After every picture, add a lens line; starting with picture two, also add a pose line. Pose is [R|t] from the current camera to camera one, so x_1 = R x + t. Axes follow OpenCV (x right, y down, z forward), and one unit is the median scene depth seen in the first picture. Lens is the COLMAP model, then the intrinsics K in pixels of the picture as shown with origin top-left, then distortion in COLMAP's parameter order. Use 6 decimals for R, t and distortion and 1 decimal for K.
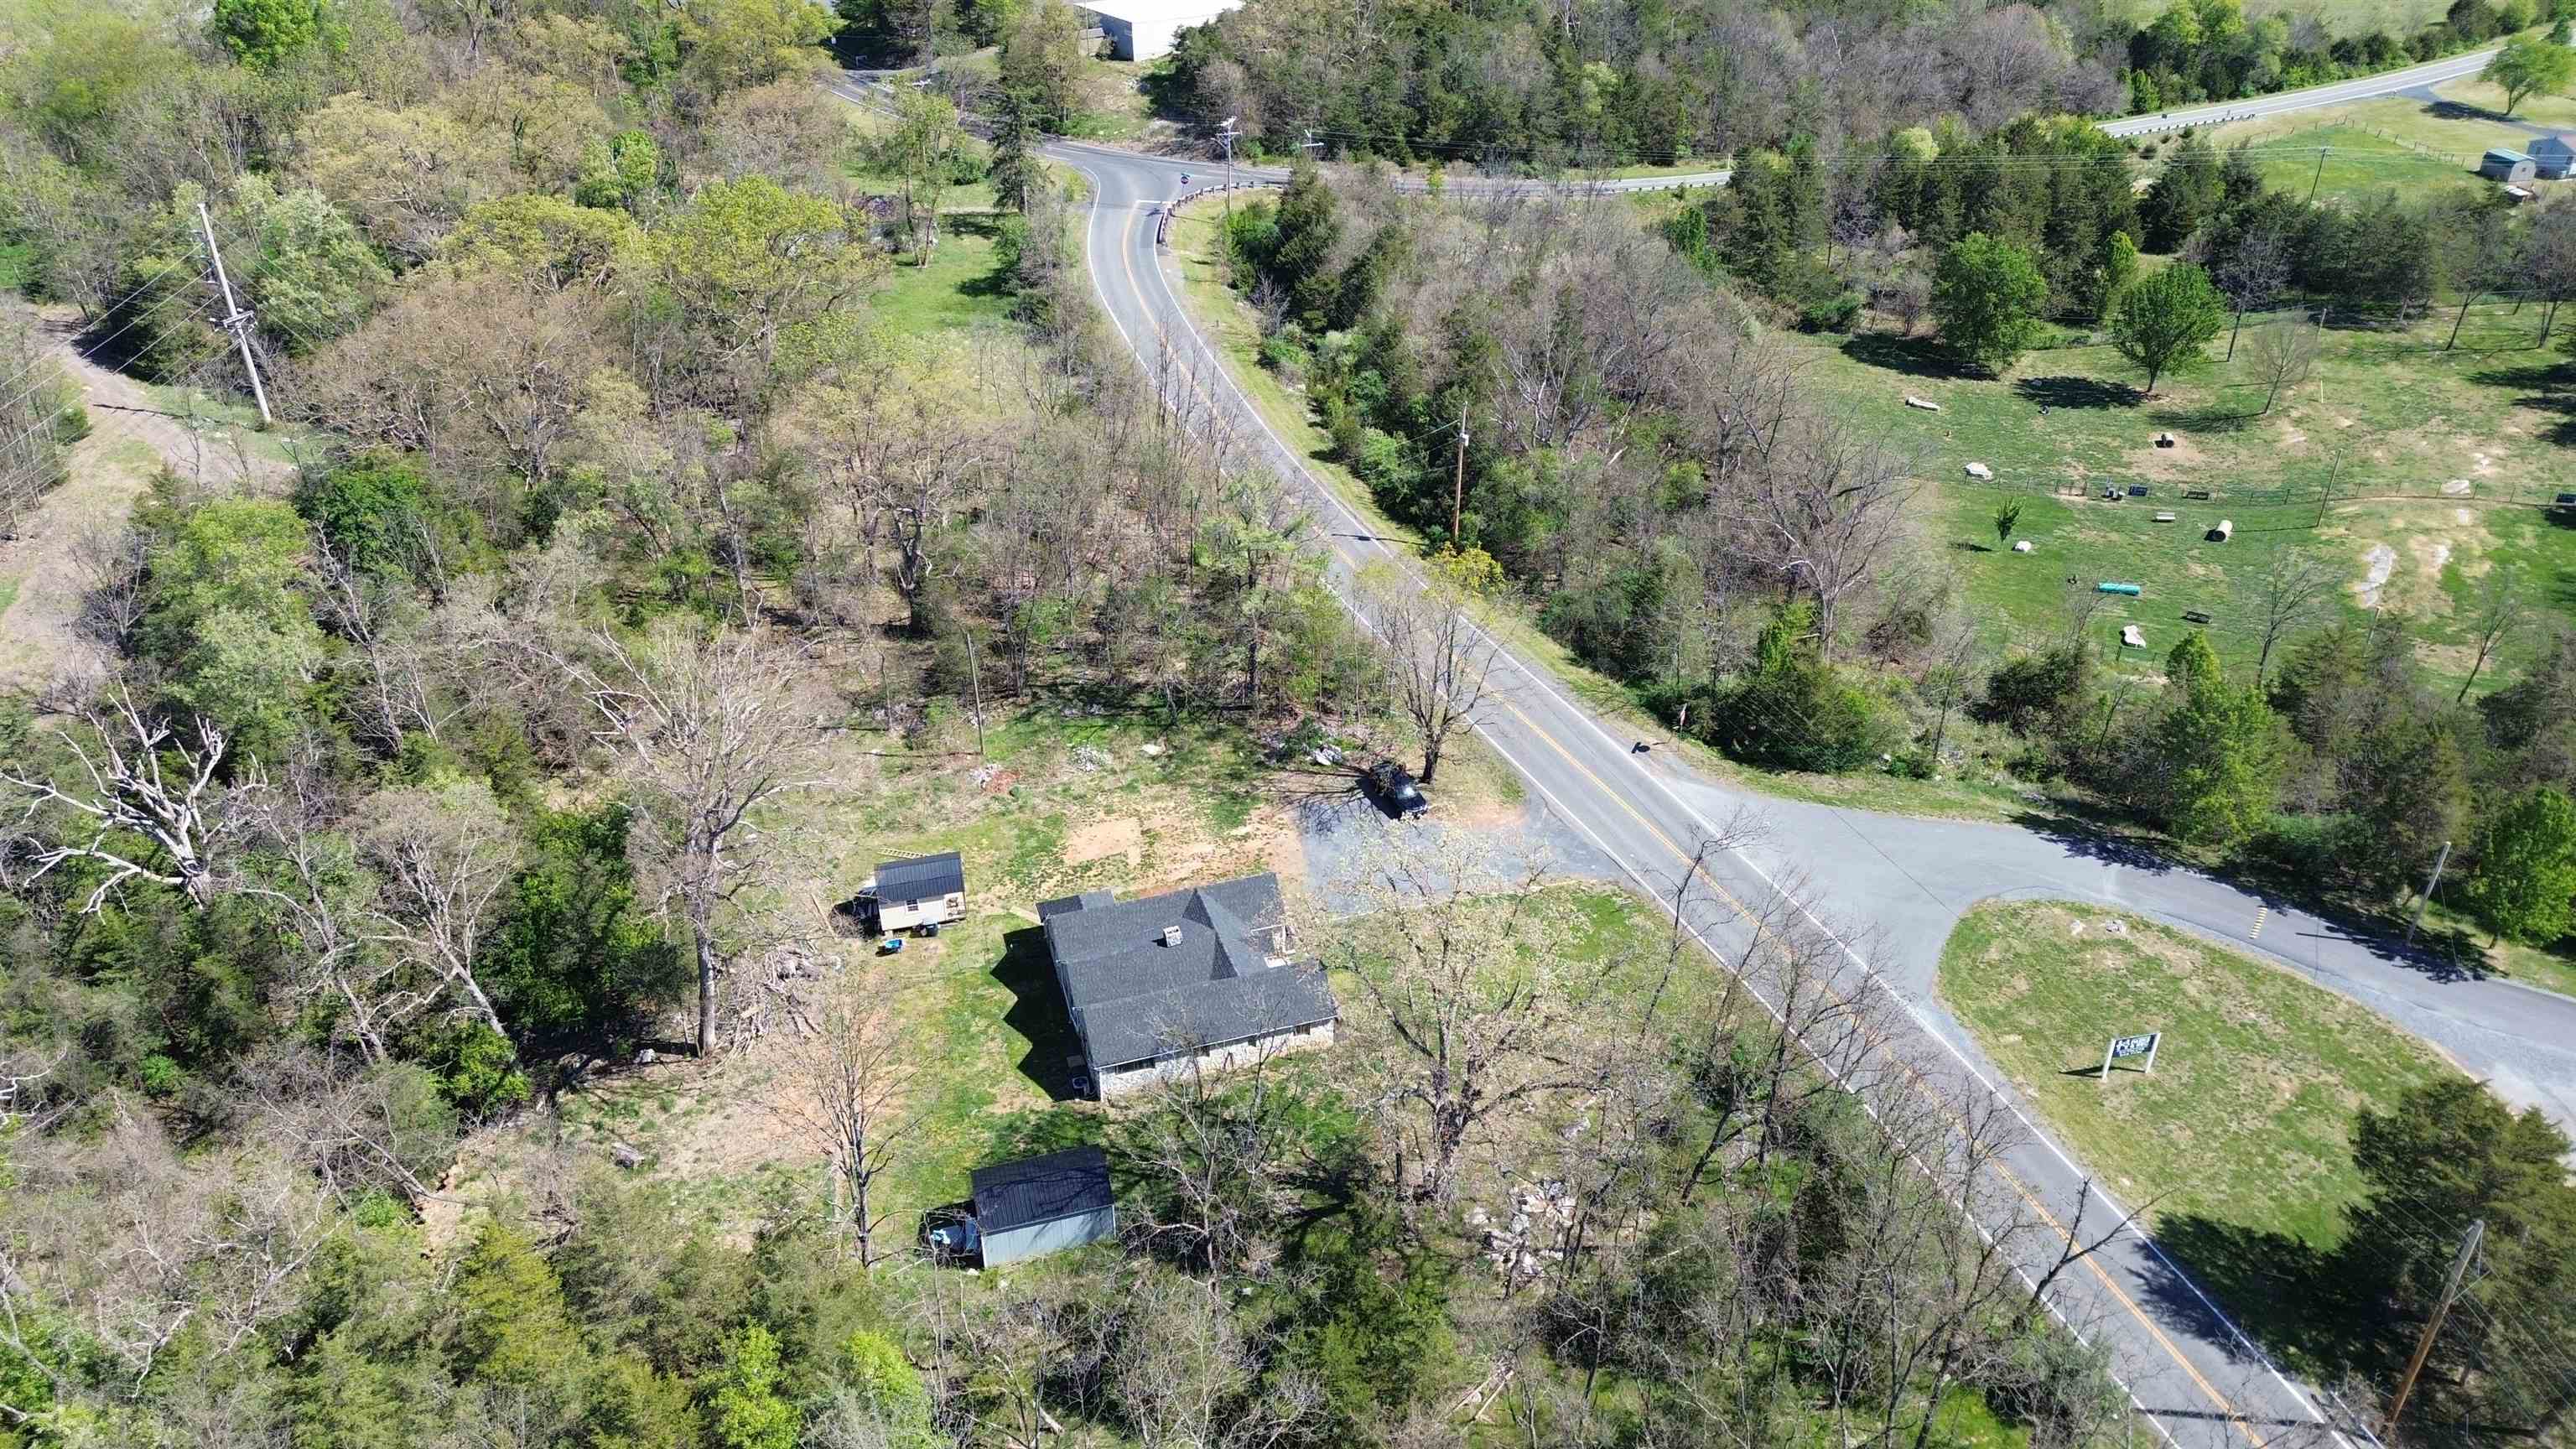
lens RADIAL K [[1814.1, 0, 1271.0], [0, 1814.1, 728.6], [0, 0, 1]] dist [0.086310, -0.069479]
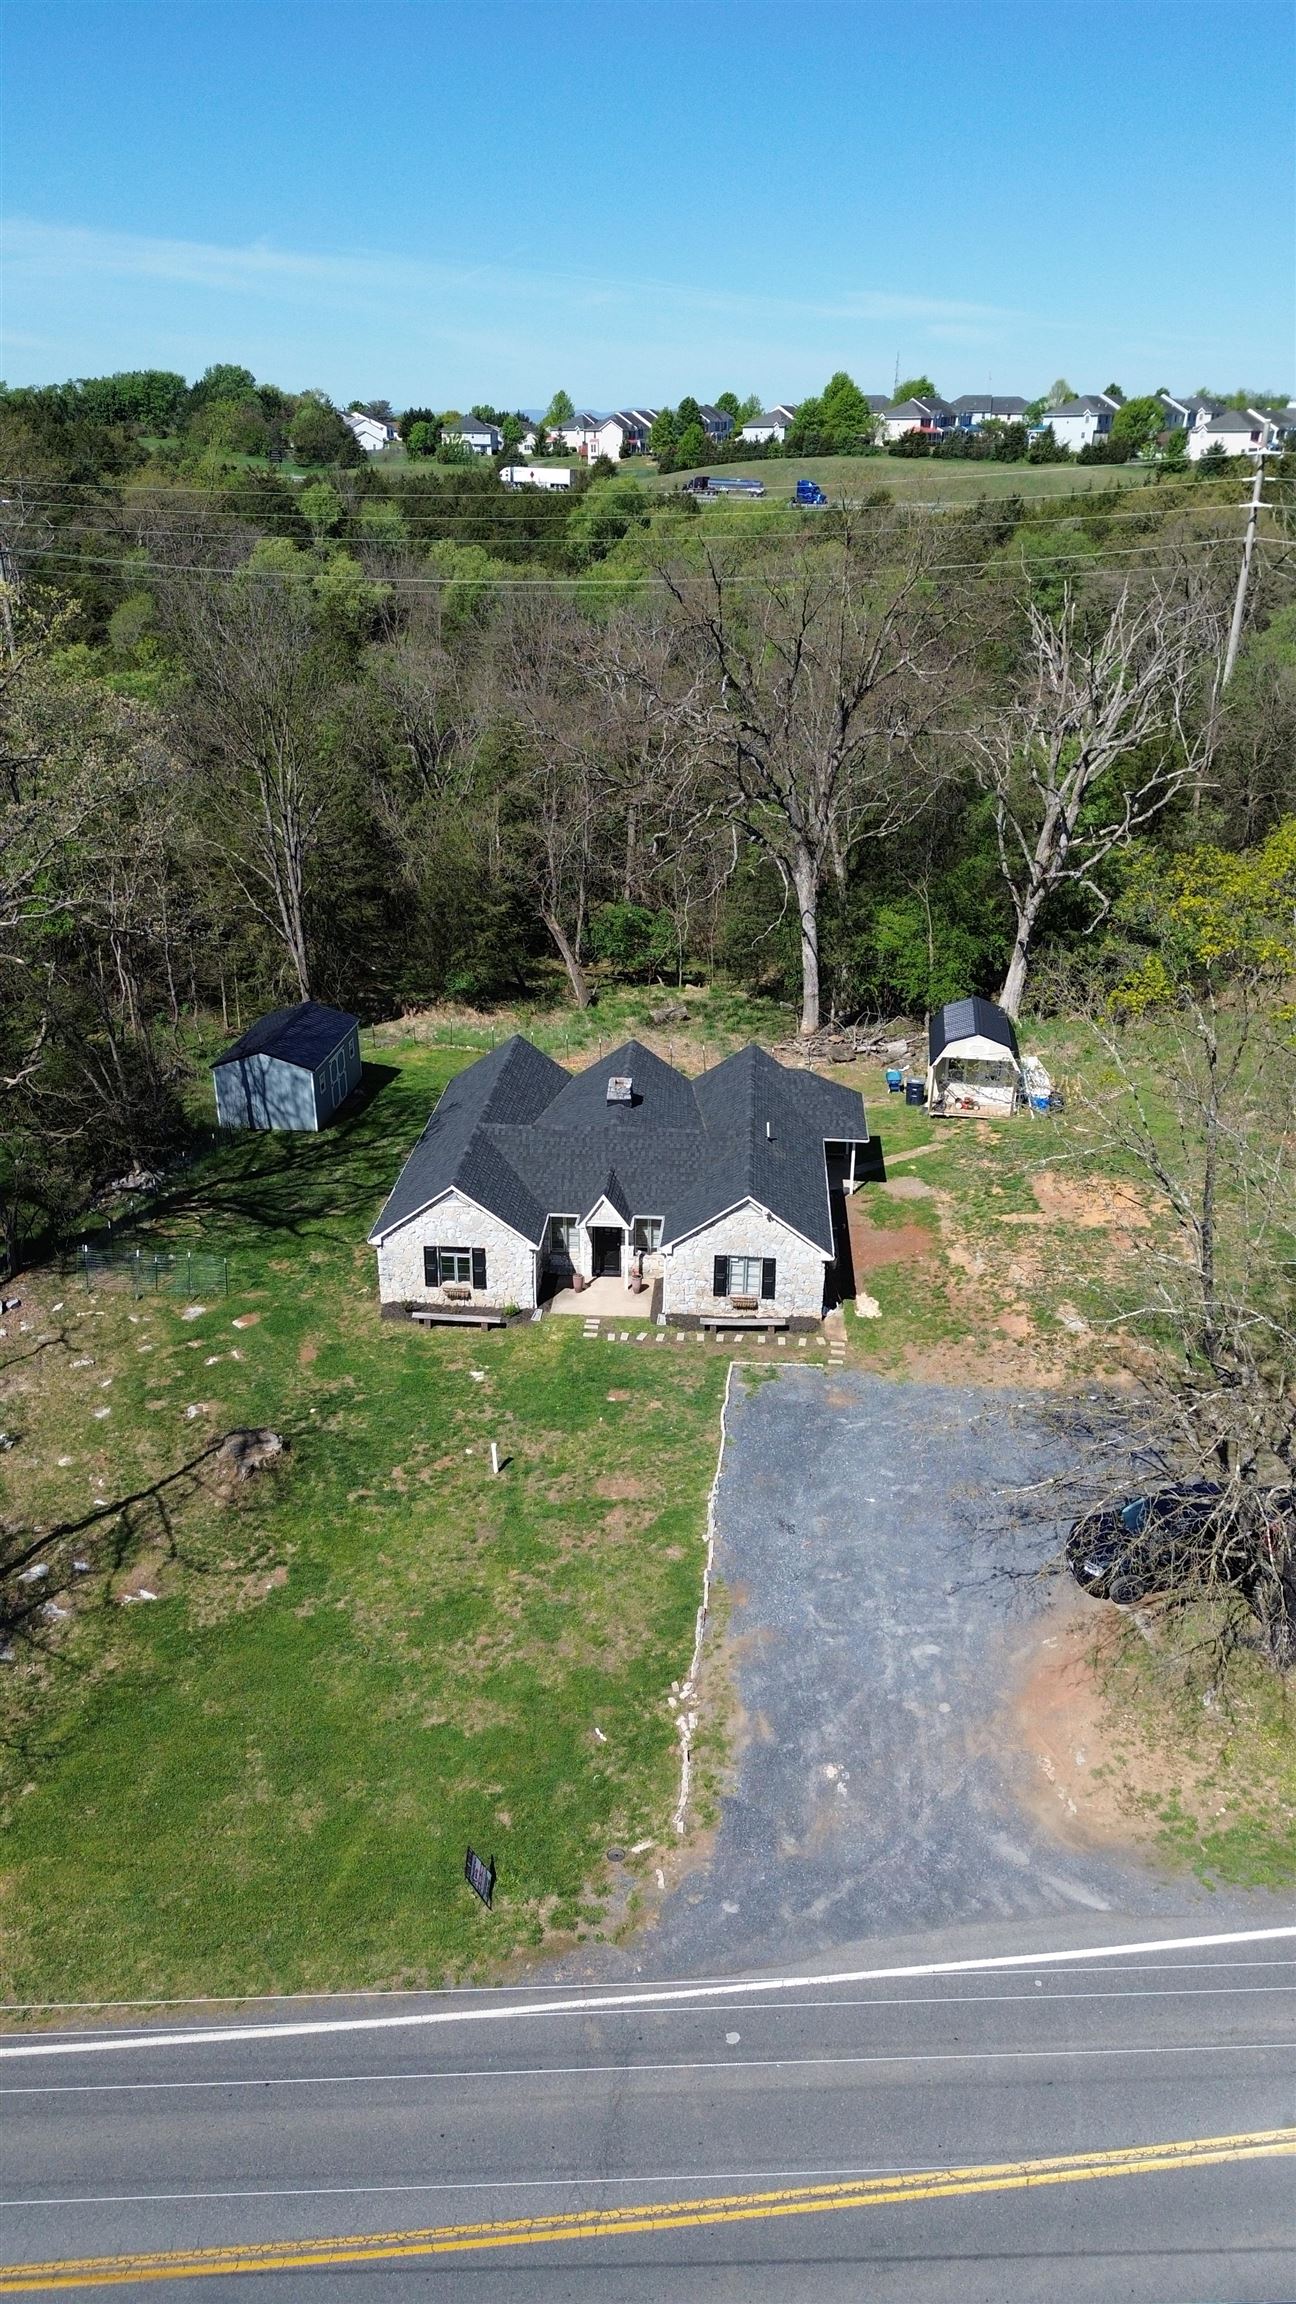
lens RADIAL K [[1622.5, 0, 650.7], [0, 1622.5, 1164.5], [0, 0, 1]] dist [0.086310, -0.069479]
pose [[-0.361948, 0.375662, -0.853154, 0.343666], [-0.482006, 0.707949, 0.516215, -0.125984], [0.797912, 0.598068, -0.075169, 0.909475]]
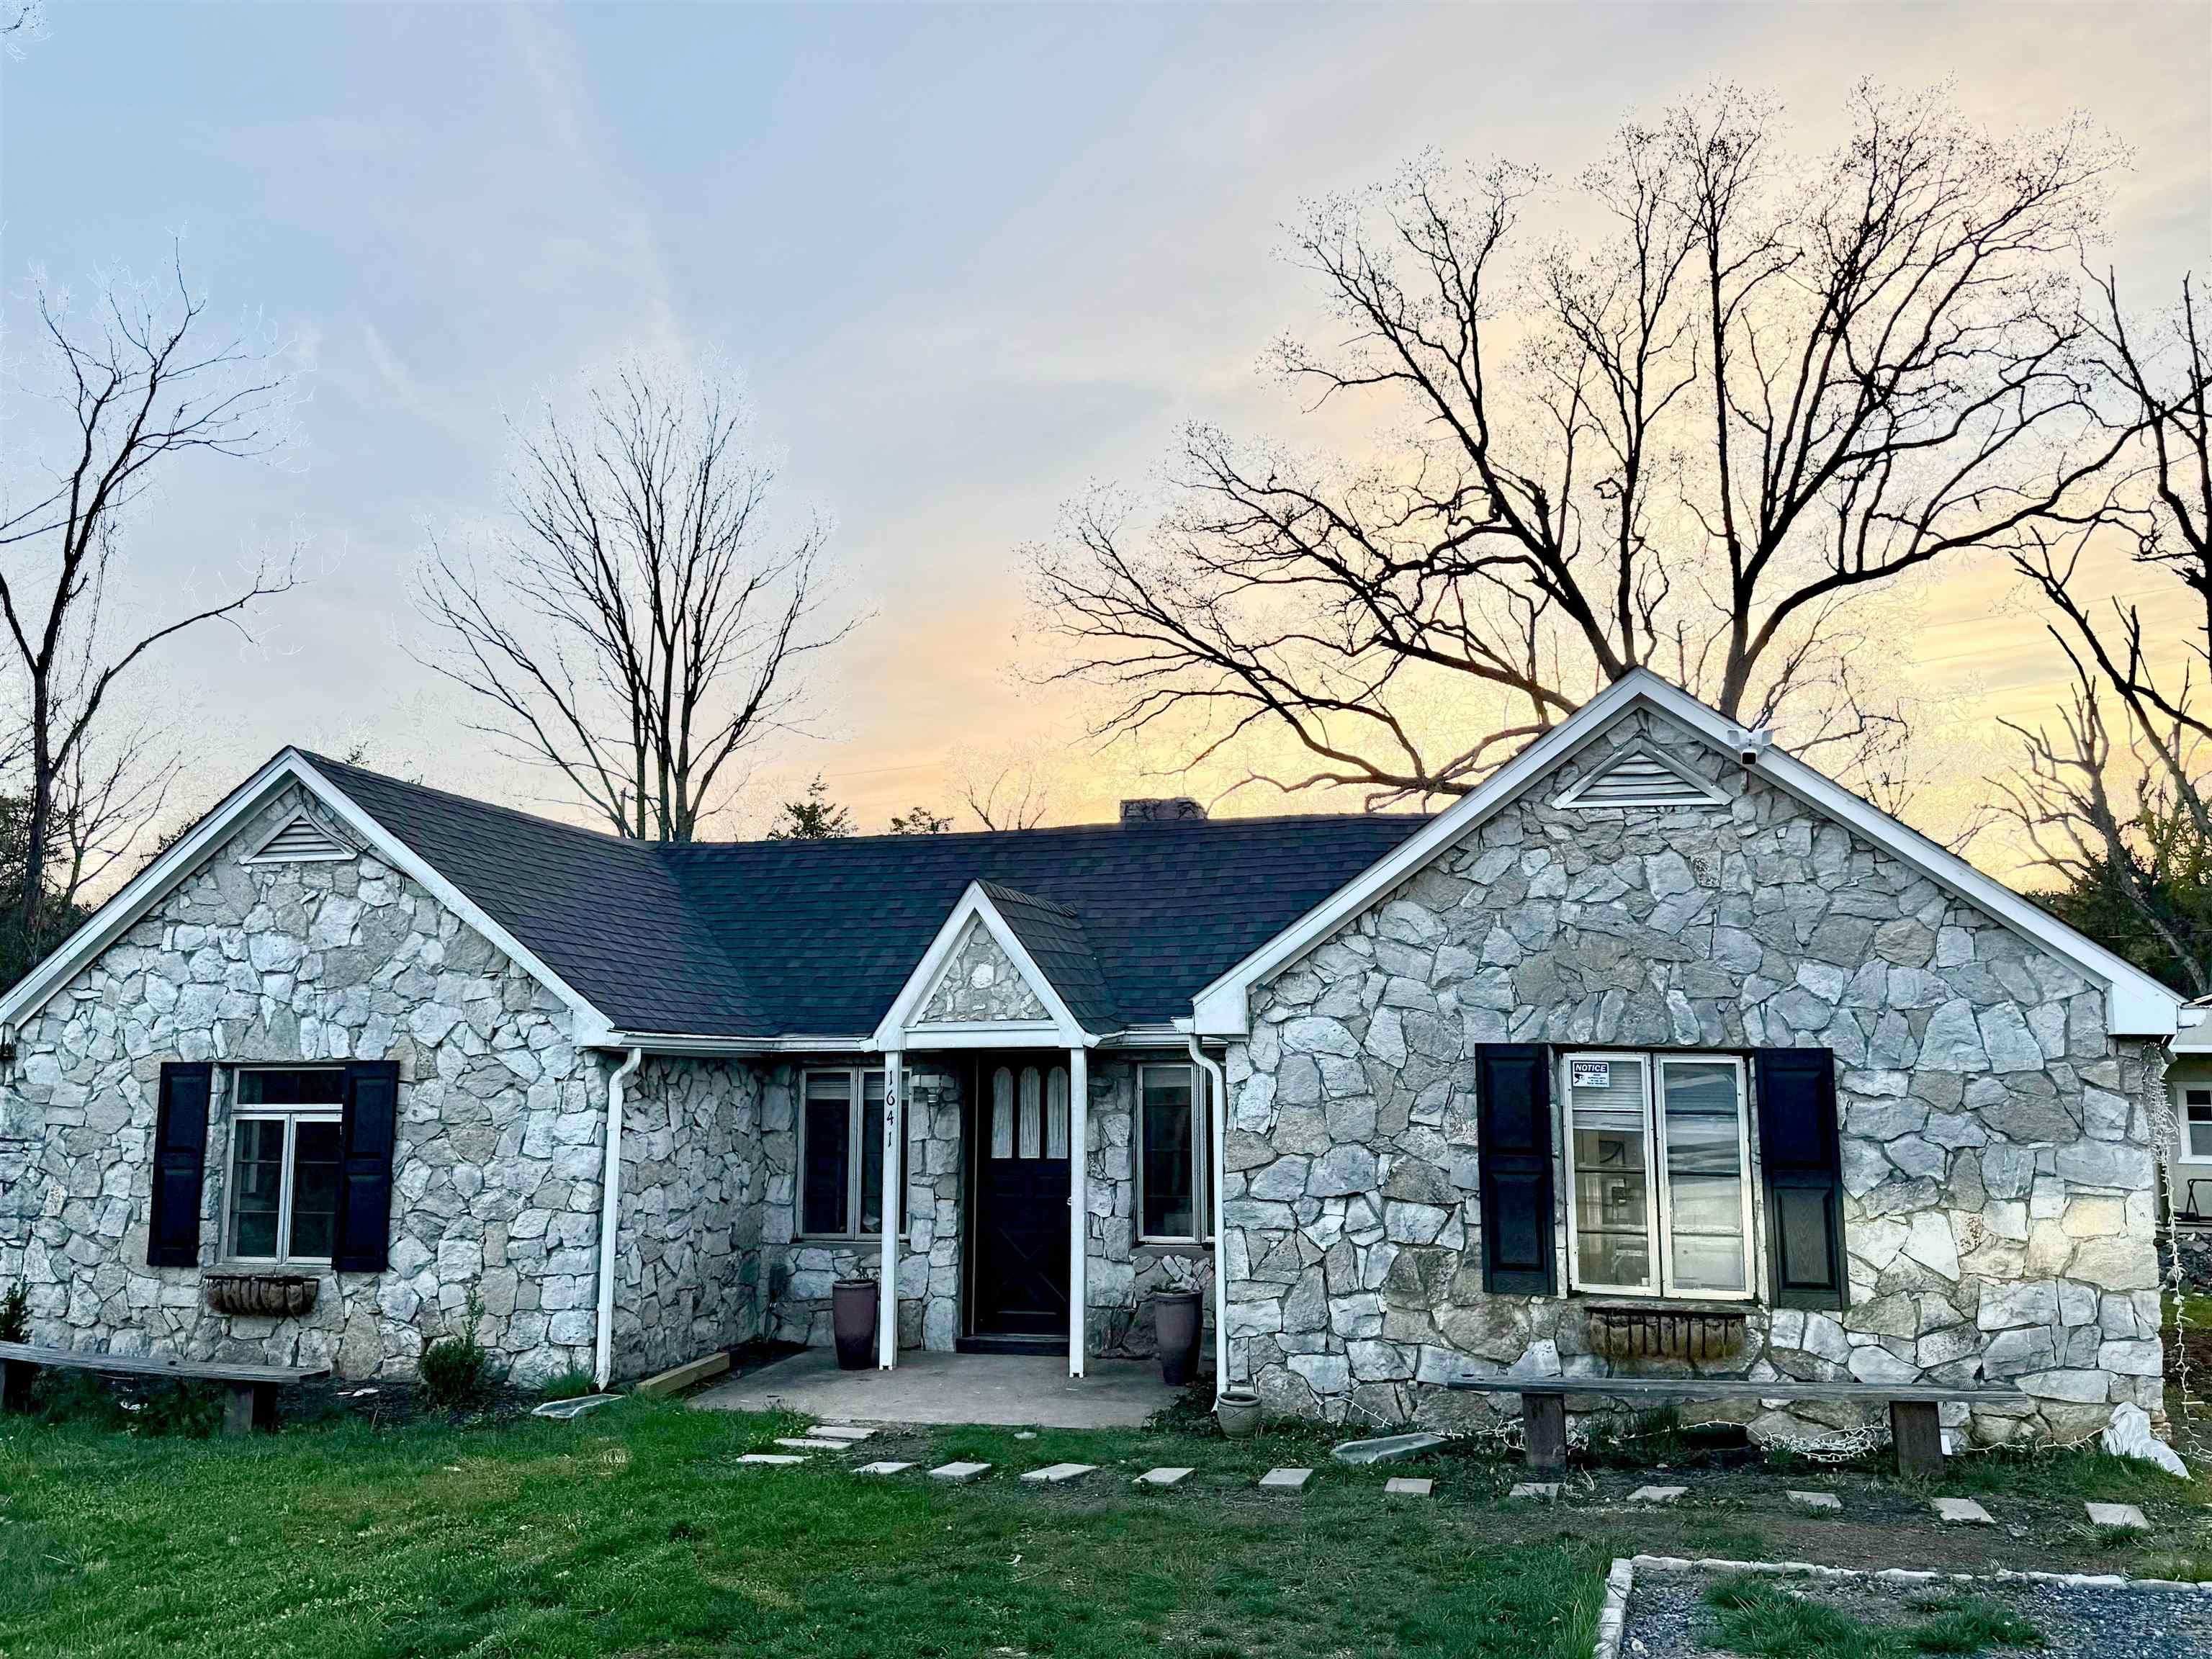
lens RADIAL K [[1784.0, 0, 1095.1], [0, 1784.0, 844.0], [0, 0, 1]] dist [0.083299, -0.101968]
pose [[-0.540849, -0.108882, -0.834043, 0.083043], [-0.423915, 0.891728, 0.158483, 0.076158], [0.726484, 0.439279, -0.528447, 0.932466]]
